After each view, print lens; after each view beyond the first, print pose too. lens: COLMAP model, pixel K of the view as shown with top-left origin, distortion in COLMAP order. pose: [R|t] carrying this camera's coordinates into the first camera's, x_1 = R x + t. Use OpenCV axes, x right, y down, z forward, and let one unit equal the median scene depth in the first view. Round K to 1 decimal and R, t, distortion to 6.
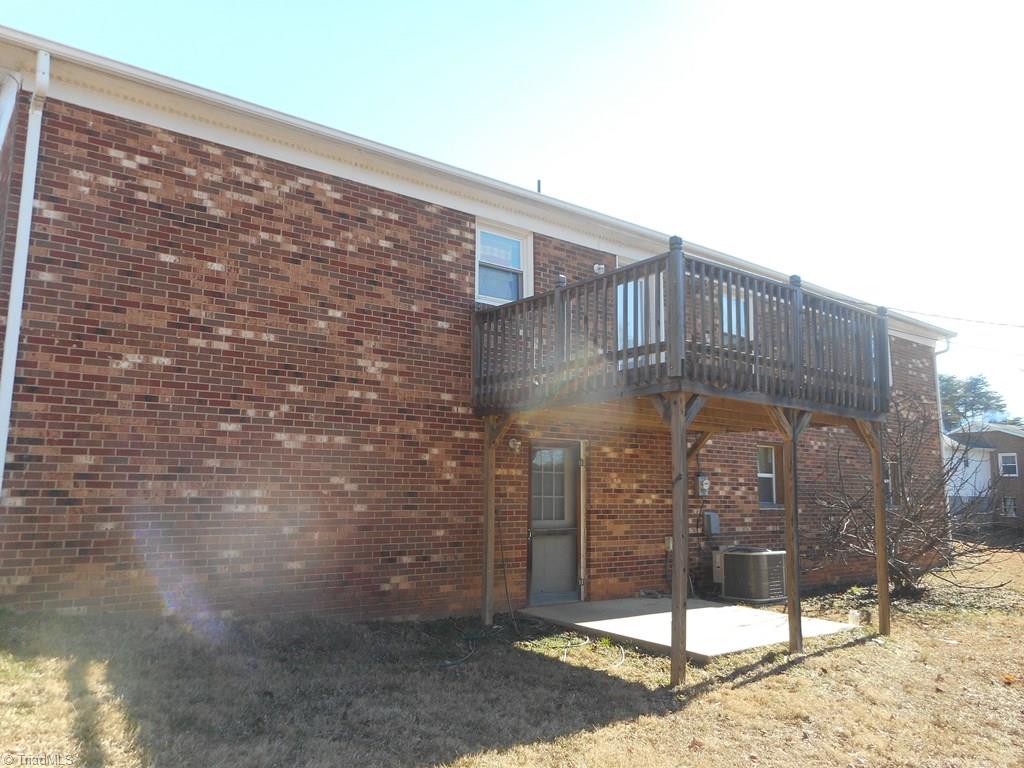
lens RADIAL K [[780.7, 0, 547.0], [0, 780.7, 377.8], [0, 0, 1]] dist [0.013305, 0.006751]
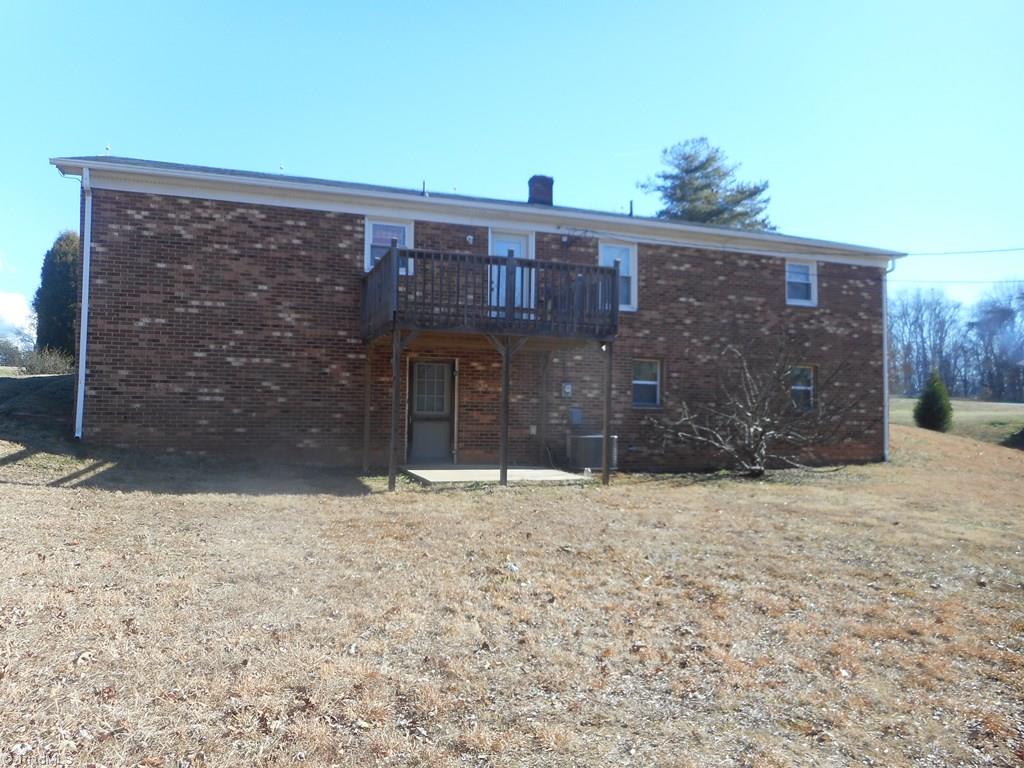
lens RADIAL K [[780.7, 0, 547.0], [0, 780.7, 377.8], [0, 0, 1]] dist [0.013305, 0.006751]
pose [[0.950719, -0.009589, -0.309906, 0.871637], [0.041277, 0.994539, 0.095856, -0.024262], [0.307295, -0.103924, 0.945923, -0.463182]]
